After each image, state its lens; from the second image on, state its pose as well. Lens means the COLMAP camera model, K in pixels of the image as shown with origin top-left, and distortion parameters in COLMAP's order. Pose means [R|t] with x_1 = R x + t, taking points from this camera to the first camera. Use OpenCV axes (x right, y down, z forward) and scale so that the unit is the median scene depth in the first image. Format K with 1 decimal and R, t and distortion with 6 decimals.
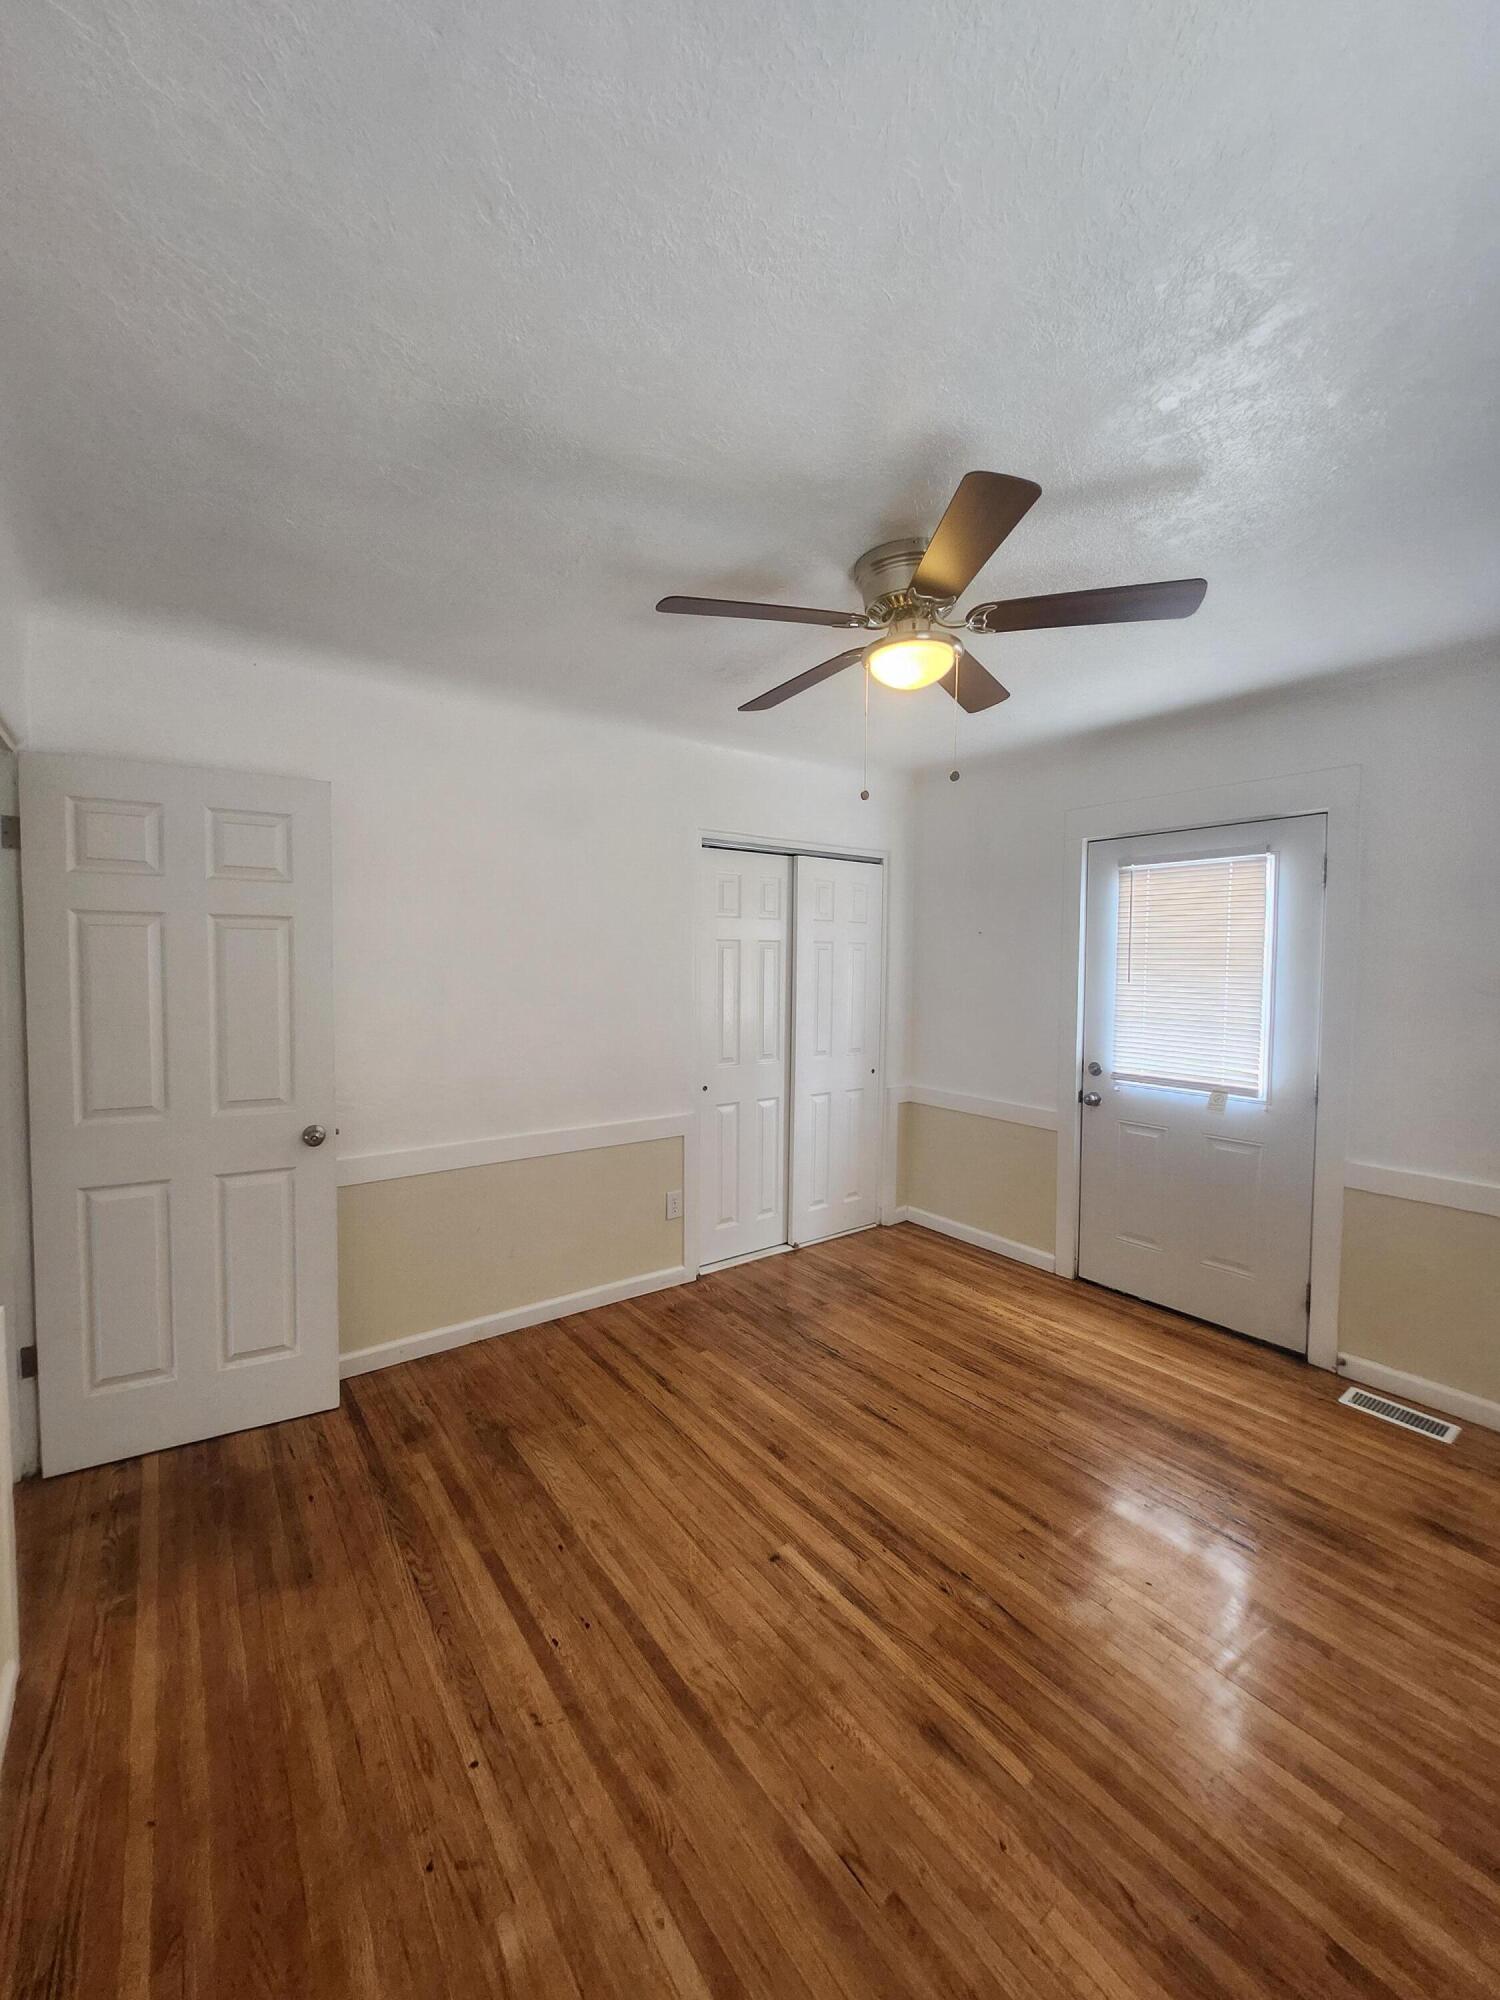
lens RADIAL K [[785.2, 0, 743.9], [0, 785.2, 1000.1], [0, 0, 1]] dist [-0.001531, 0.003683]
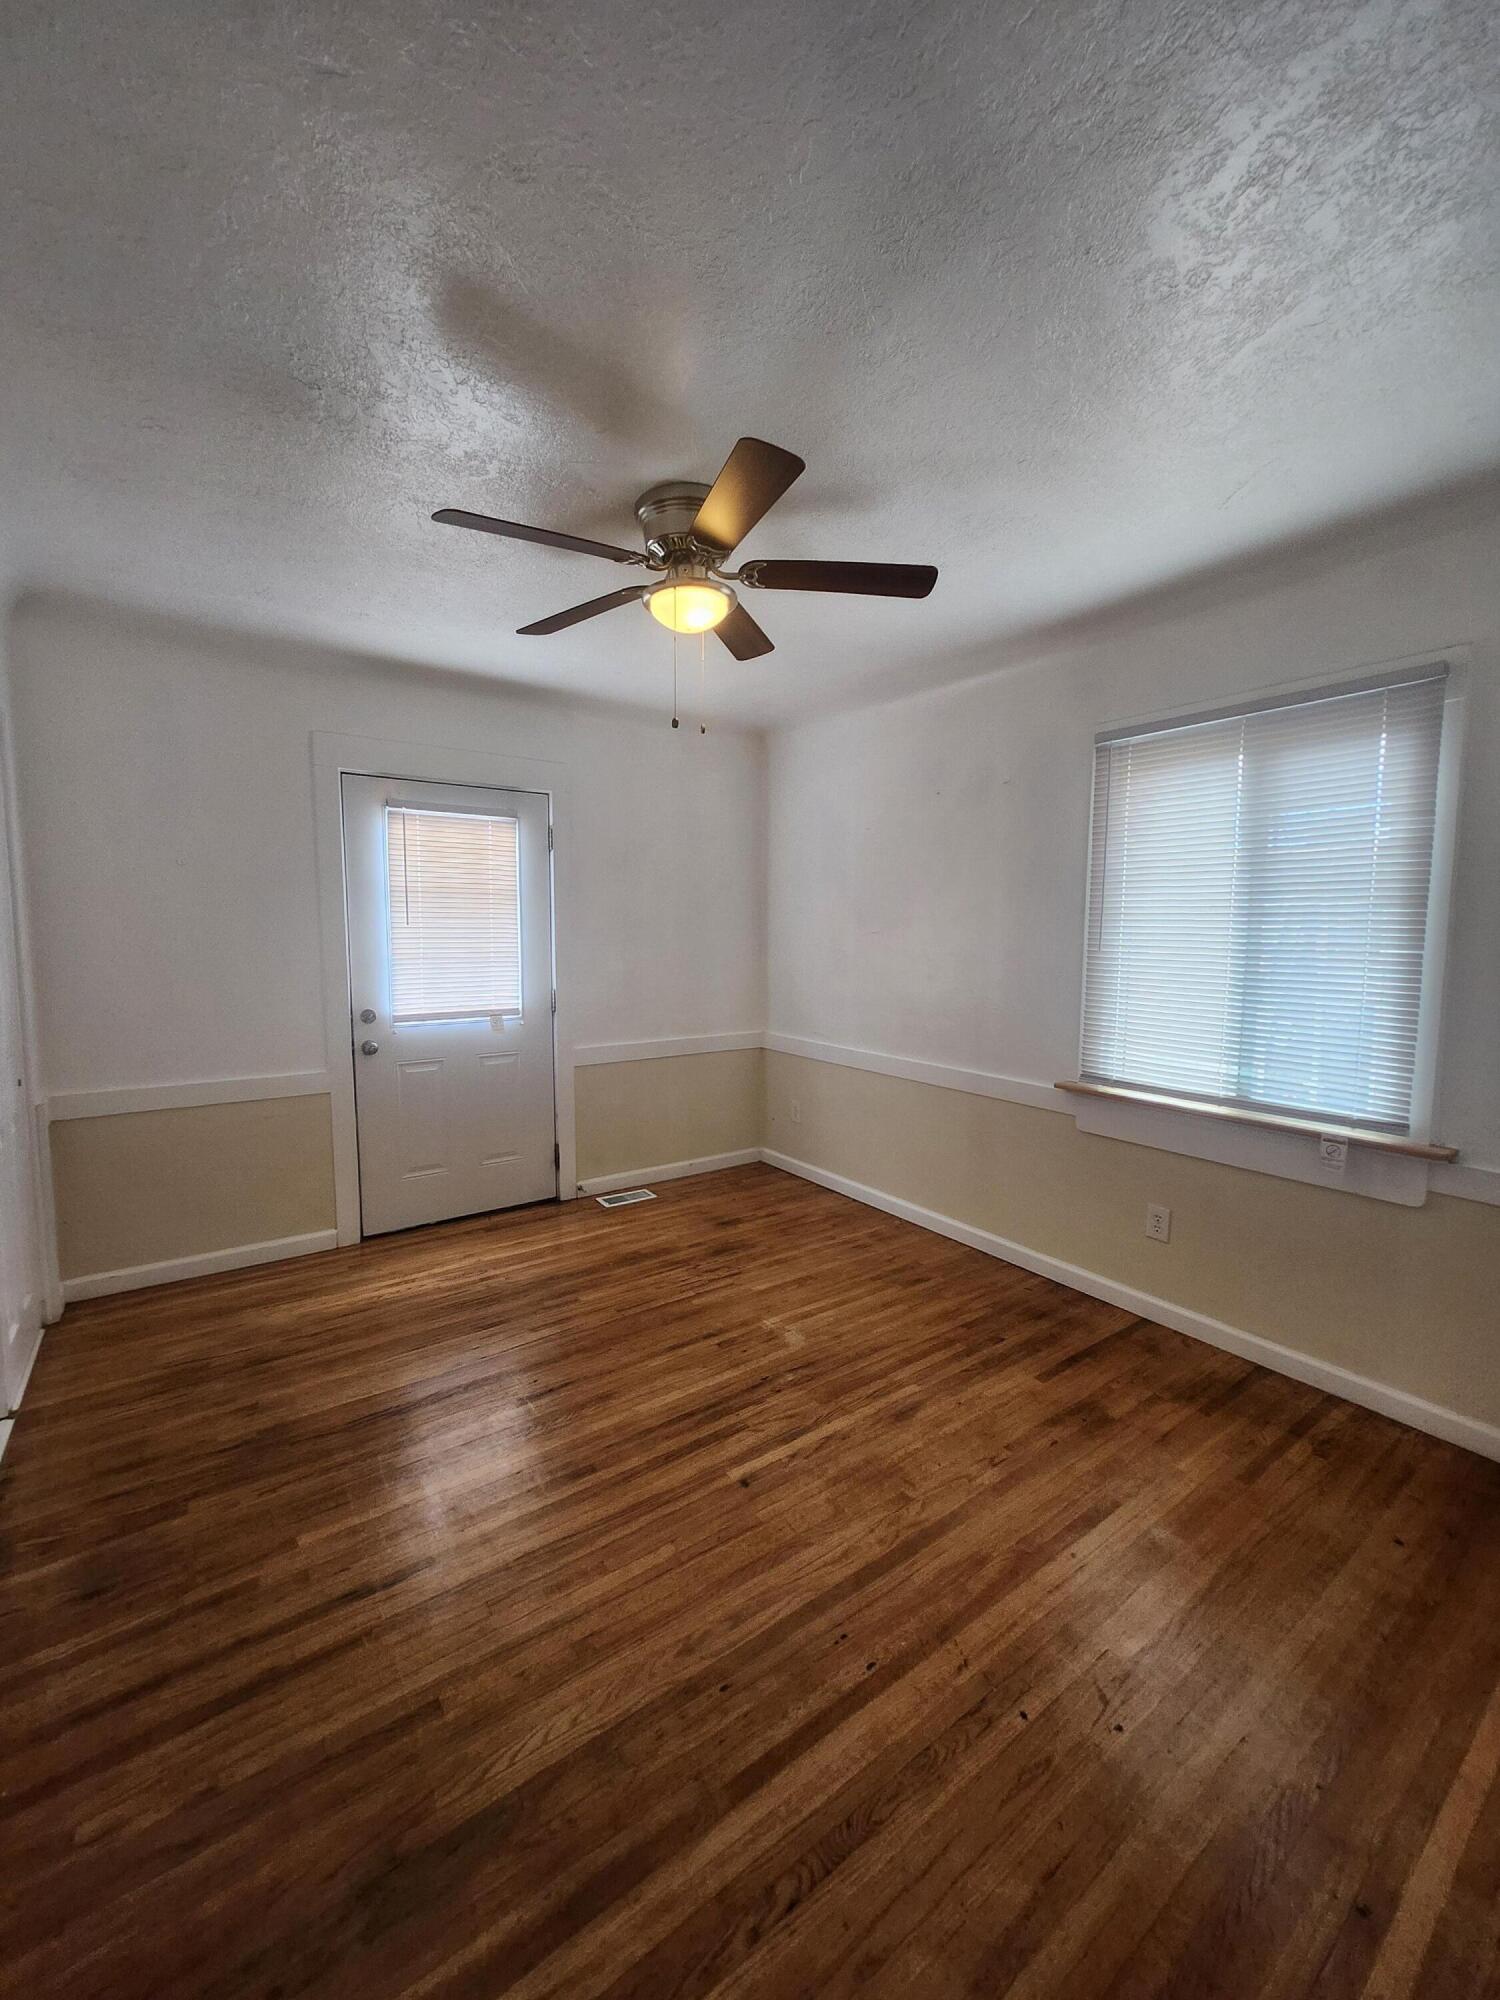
lens RADIAL K [[785.2, 0, 743.9], [0, 785.2, 1000.1], [0, 0, 1]] dist [-0.001531, 0.003683]
pose [[0.025407, -0.099018, 0.994761, -0.832626], [0.049504, 0.993986, 0.097676, -0.004703], [-0.998451, 0.046763, 0.030156, 0.868321]]
